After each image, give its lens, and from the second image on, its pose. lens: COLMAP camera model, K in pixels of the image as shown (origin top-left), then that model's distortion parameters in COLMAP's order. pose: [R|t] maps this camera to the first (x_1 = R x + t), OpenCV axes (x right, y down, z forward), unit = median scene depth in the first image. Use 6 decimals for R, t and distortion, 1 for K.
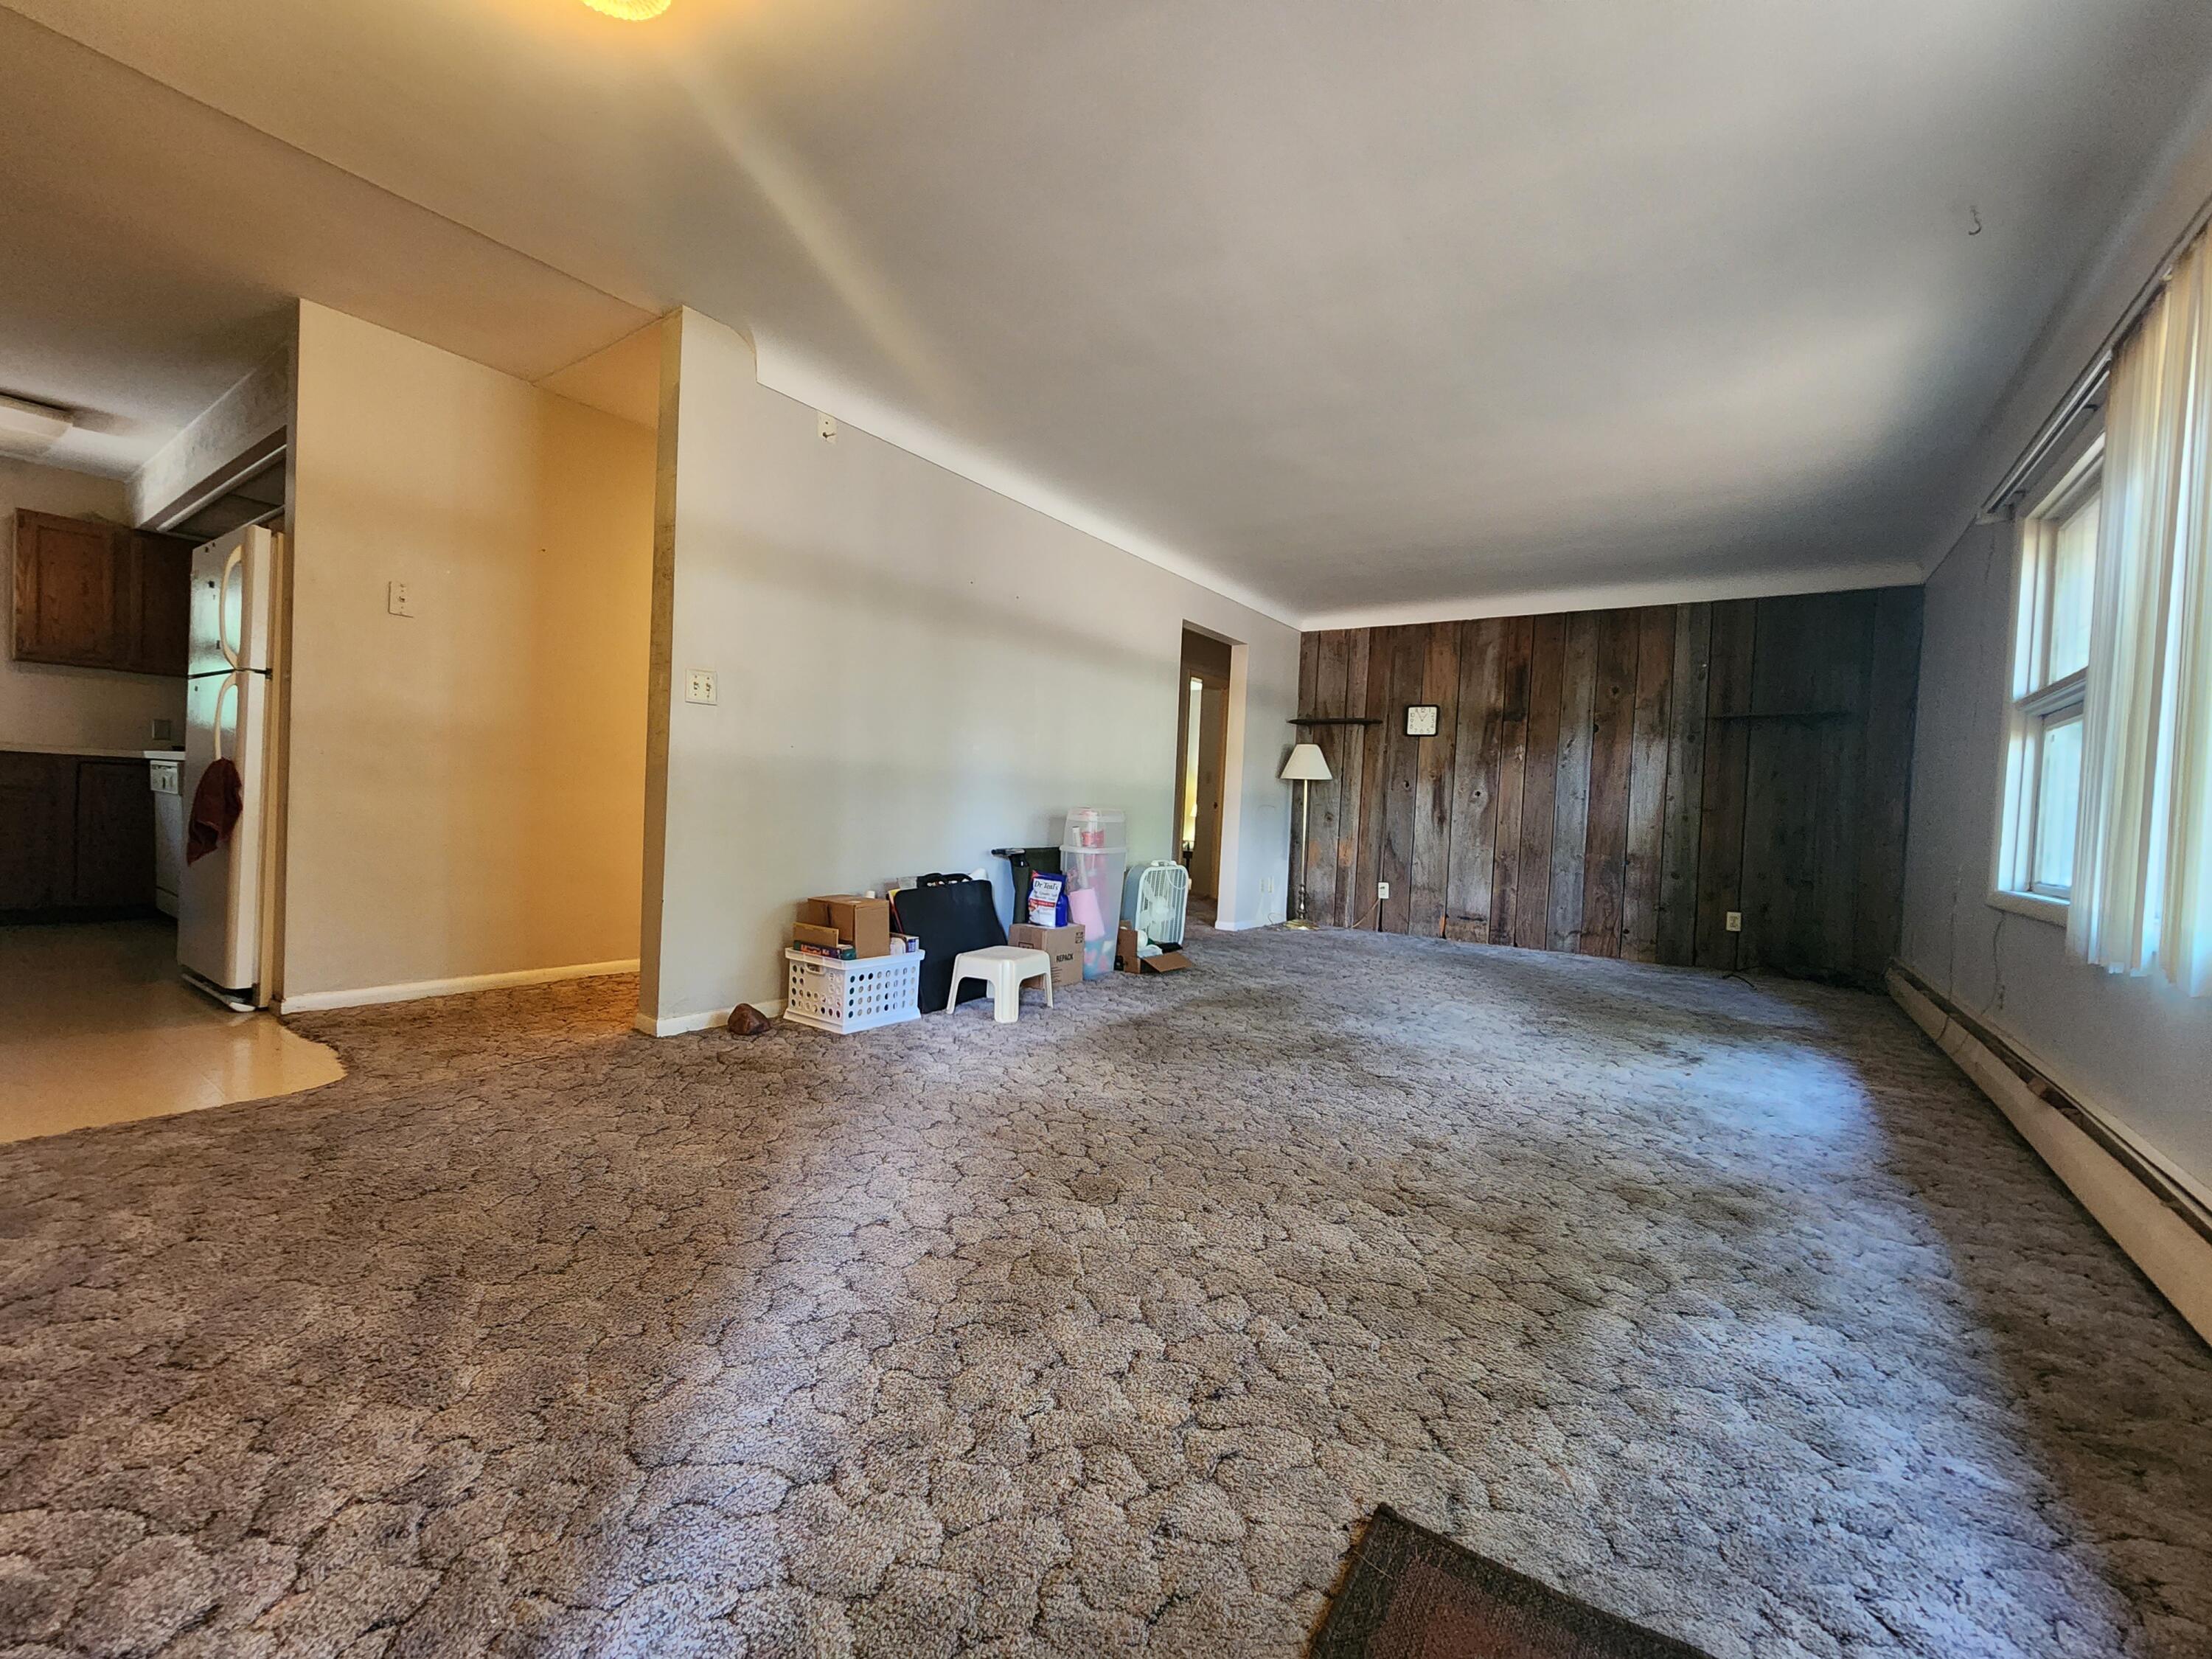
lens RADIAL K [[900.7, 0, 1101.4], [0, 900.7, 845.0], [0, 0, 1]] dist [0.003417, 0.000416]
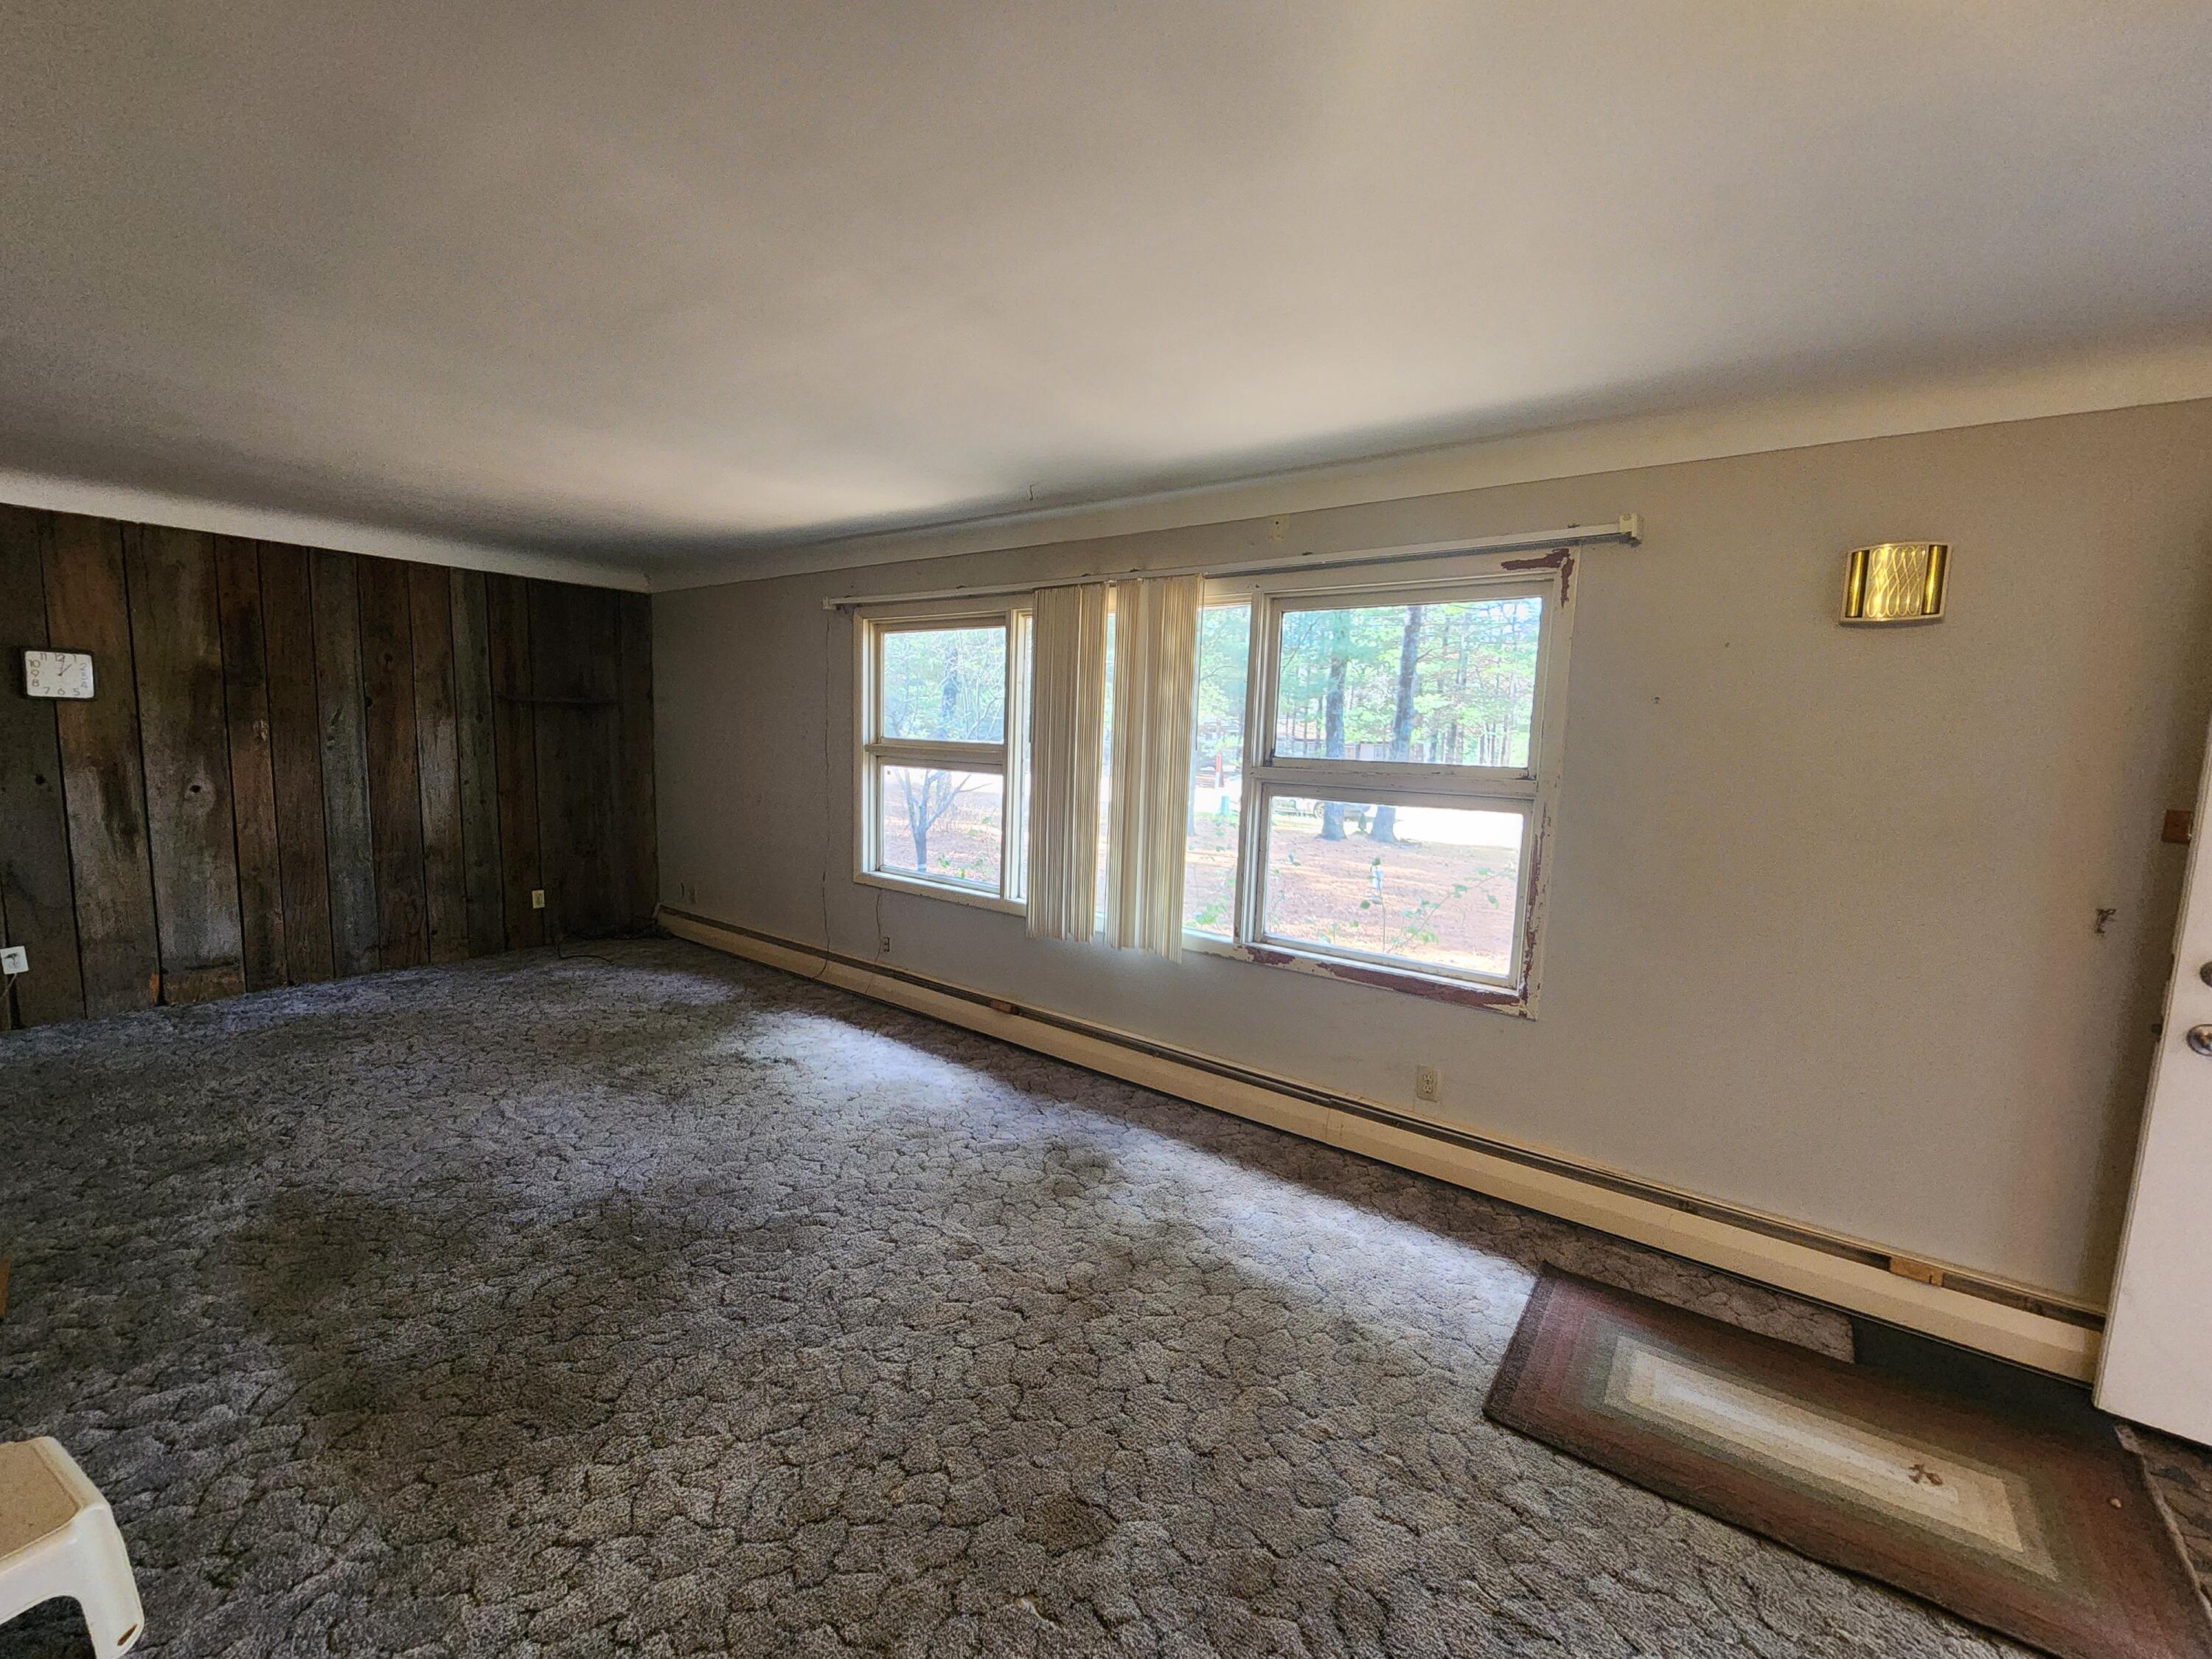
lens RADIAL K [[900.7, 0, 1072.7], [0, 900.7, 846.7], [0, 0, 1]] dist [0.003417, 0.000416]
pose [[0.056432, -0.169872, 0.983849, -0.256116], [0.008783, 0.985466, 0.169648, -0.138354], [-0.998368, -0.000933, 0.057104, 0.325286]]
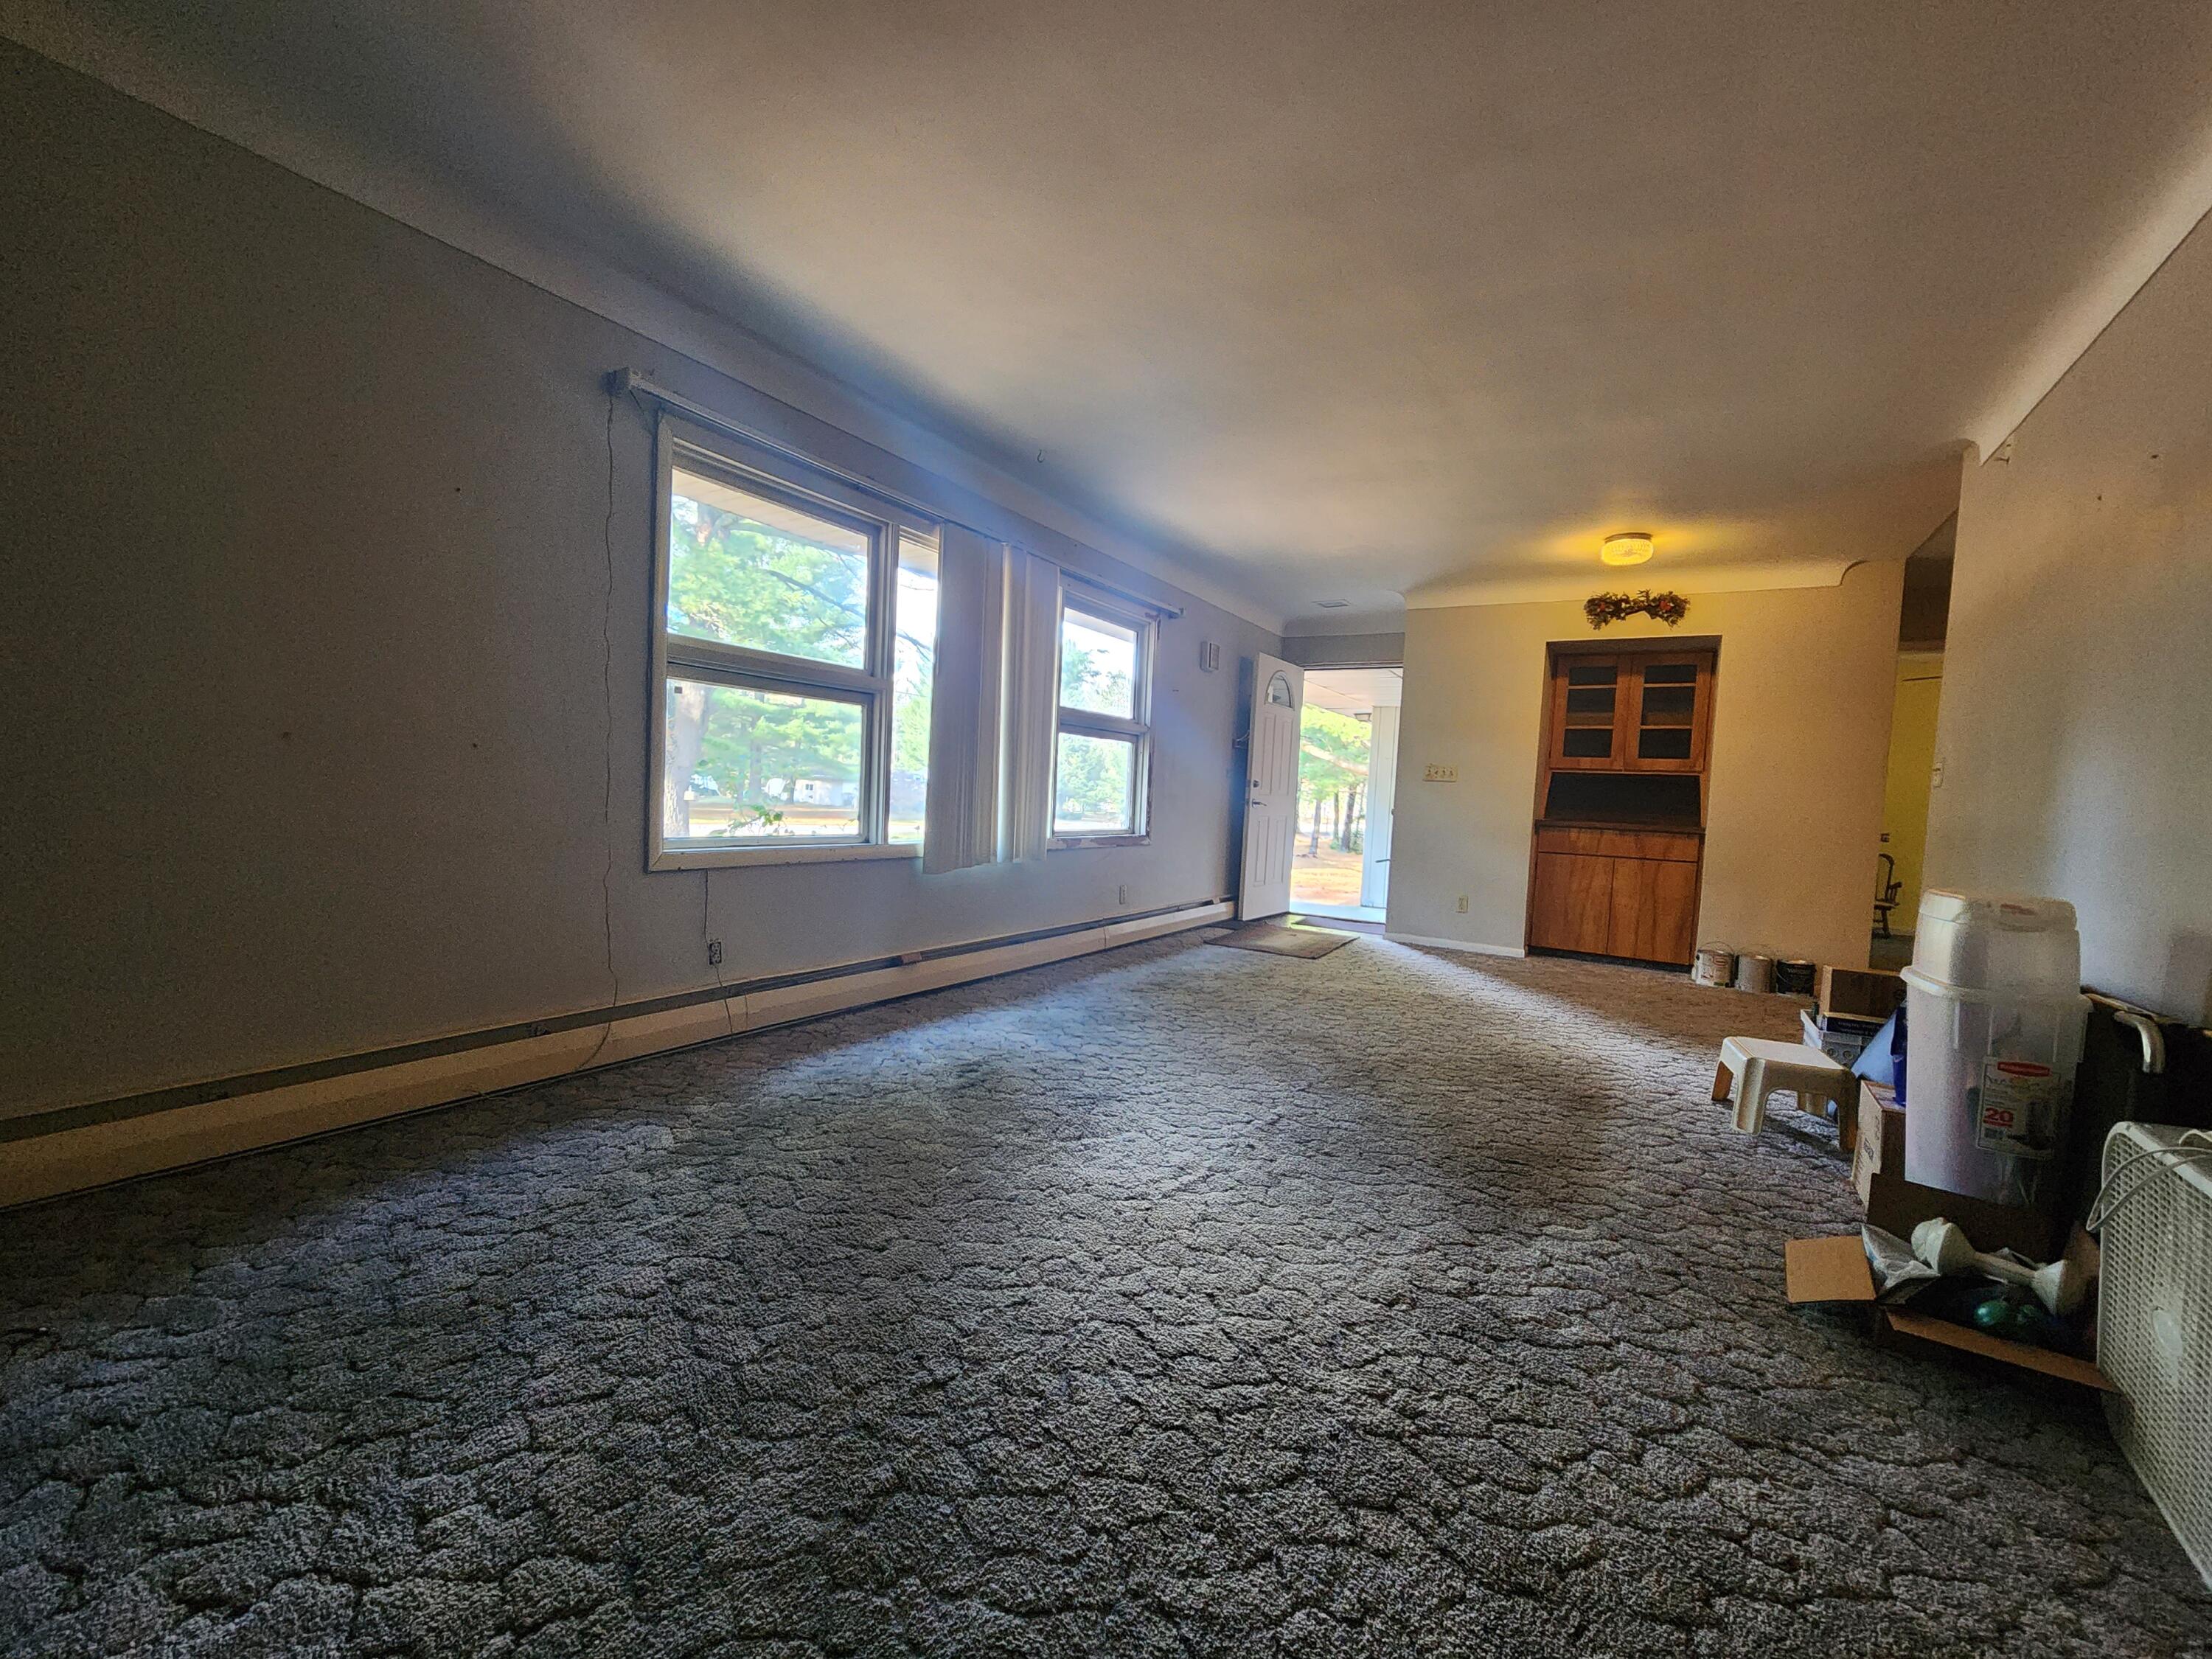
lens RADIAL K [[900.7, 0, 1105.9], [0, 900.7, 824.8], [0, 0, 1]] dist [0.003417, 0.000416]
pose [[-0.994279, -0.092000, -0.054269, 0.345820], [-0.096202, 0.992083, 0.080720, -0.053737], [0.046414, 0.085479, -0.995258, 1.105211]]
